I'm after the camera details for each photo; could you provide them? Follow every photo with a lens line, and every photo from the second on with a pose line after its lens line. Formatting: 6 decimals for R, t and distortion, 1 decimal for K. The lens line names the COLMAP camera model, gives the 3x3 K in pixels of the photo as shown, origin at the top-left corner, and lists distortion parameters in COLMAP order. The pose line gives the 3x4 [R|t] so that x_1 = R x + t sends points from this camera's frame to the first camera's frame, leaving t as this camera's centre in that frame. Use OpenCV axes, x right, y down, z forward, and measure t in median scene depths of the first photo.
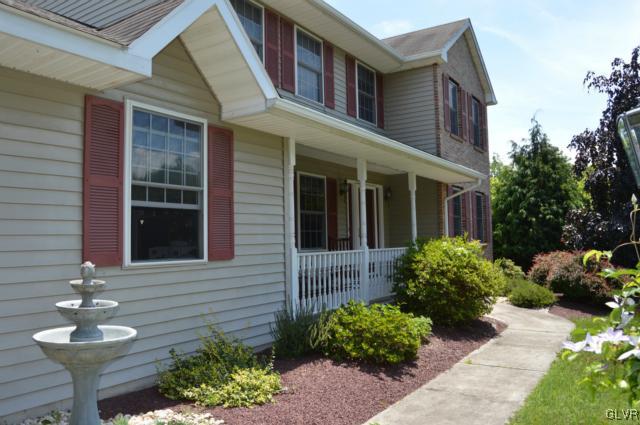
lens RADIAL K [[509.9, 0, 333.3], [0, 509.9, 206.9], [0, 0, 1]] dist [-0.090516, 0.034496]
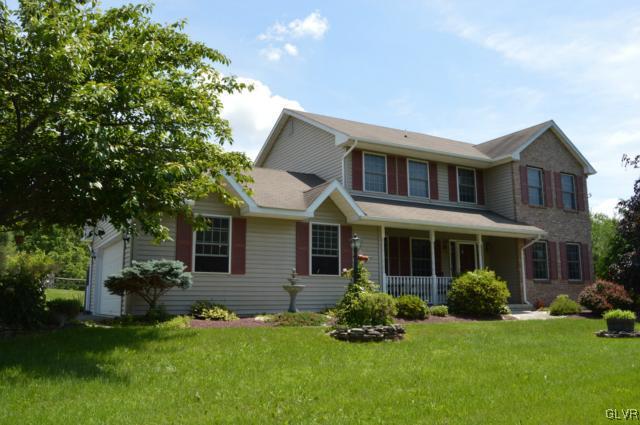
lens RADIAL K [[541.0, 0, 325.1], [0, 541.0, 212.4], [0, 0, 1]] dist [-0.093754, 0.040703]
pose [[0.881860, -0.057556, -0.467985, 0.977345], [0.015995, 0.995602, -0.092306, 0.030139], [0.471240, 0.073916, 0.878902, -1.497968]]
